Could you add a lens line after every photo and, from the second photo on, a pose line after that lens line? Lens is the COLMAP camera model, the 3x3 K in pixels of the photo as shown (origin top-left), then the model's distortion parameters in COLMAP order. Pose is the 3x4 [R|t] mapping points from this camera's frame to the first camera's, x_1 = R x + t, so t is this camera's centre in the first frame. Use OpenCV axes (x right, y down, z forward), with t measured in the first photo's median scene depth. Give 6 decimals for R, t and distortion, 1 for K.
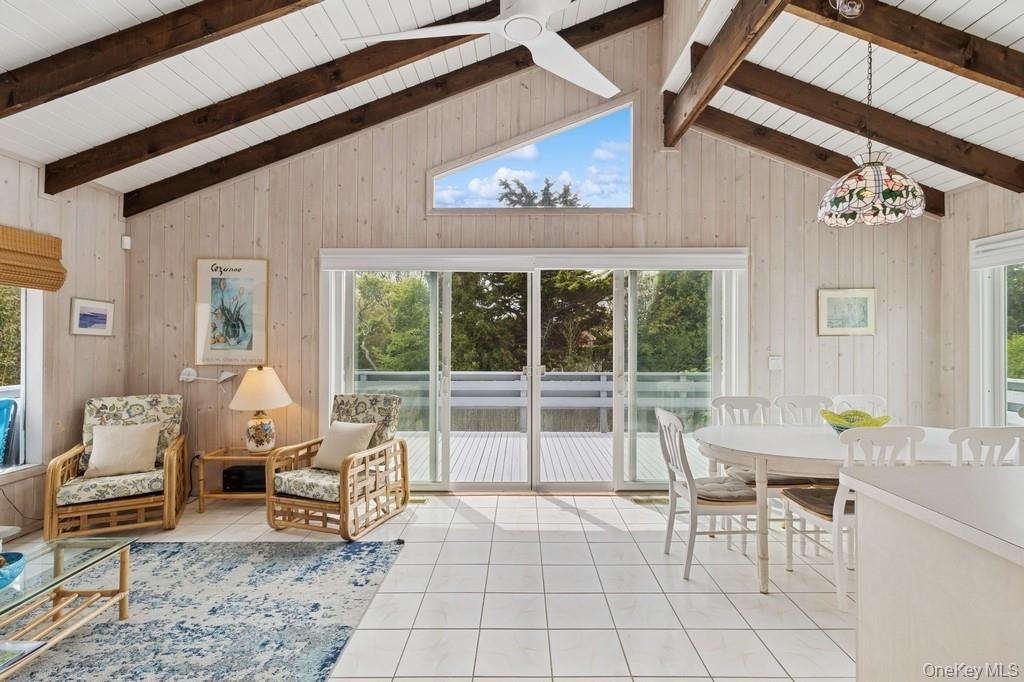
lens RADIAL K [[475.7, 0, 512.1], [0, 475.7, 338.9], [0, 0, 1]] dist [-0.000293, 0.000094]
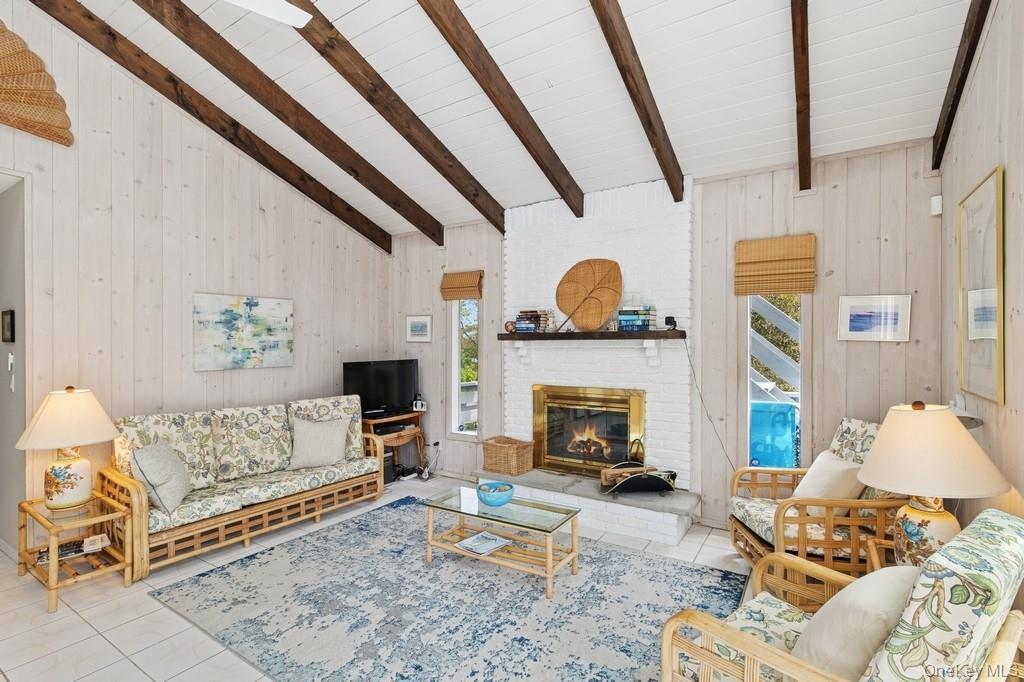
lens RADIAL K [[475.7, 0, 511.7], [0, 475.7, 340.5], [0, 0, 1]] dist [-0.000293, 0.000094]
pose [[-0.529594, -0.003880, -0.848243, 0.111166], [0.009393, 0.999901, -0.010438, -0.004739], [0.848199, -0.013496, -0.529505, 0.928019]]
